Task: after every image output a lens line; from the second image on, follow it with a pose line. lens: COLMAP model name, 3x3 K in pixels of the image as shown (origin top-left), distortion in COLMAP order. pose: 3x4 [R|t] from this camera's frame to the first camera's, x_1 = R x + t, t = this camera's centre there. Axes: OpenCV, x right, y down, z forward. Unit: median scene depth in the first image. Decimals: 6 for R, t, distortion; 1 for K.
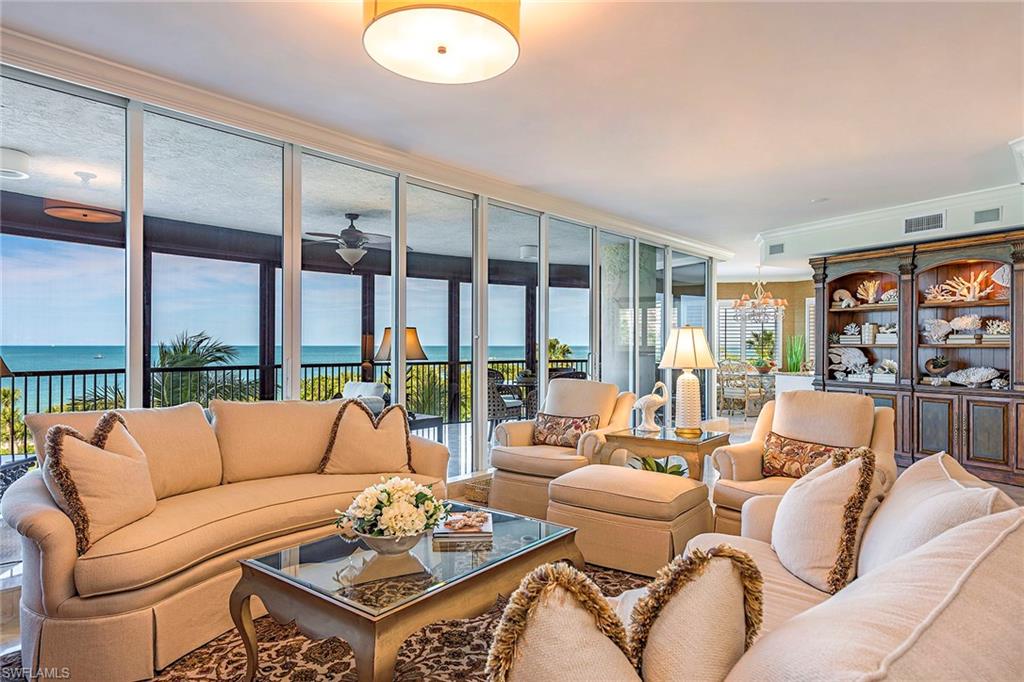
lens RADIAL K [[619.9, 0, 513.8], [0, 619.9, 341.5], [0, 0, 1]] dist [0.042737, 0.000151]
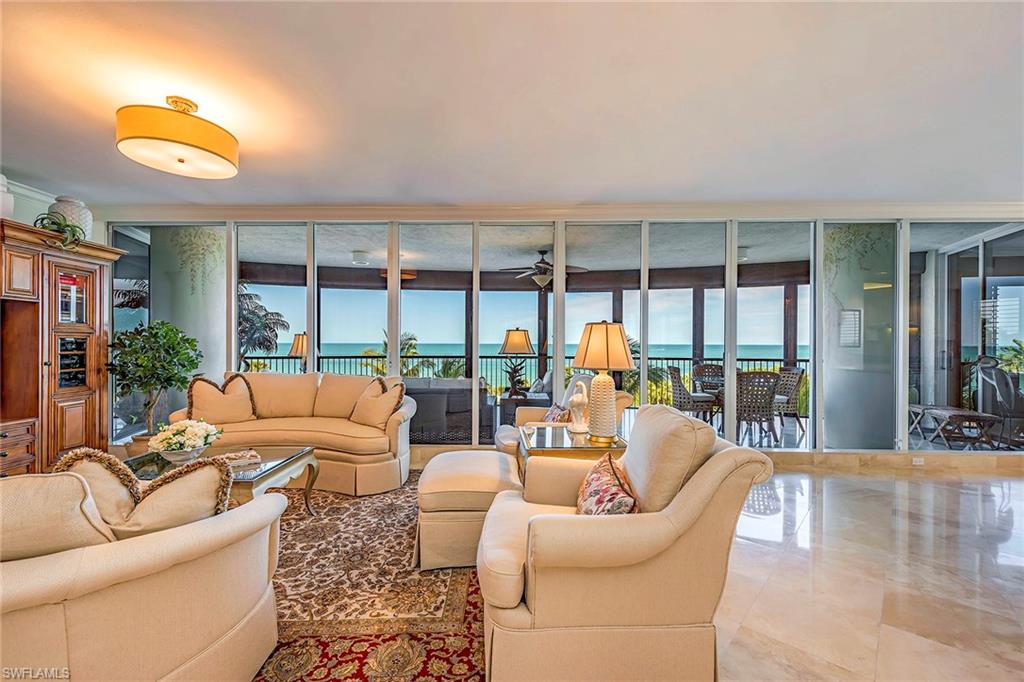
lens RADIAL K [[427.5, 0, 510.4], [0, 427.5, 344.9], [0, 0, 1]] dist [0.004408, 0.000064]
pose [[0.623206, 0.002673, -0.782053, 0.363690], [0.002914, 0.999979, 0.005741, 0.002533], [0.782052, -0.005857, 0.623185, 0.272589]]
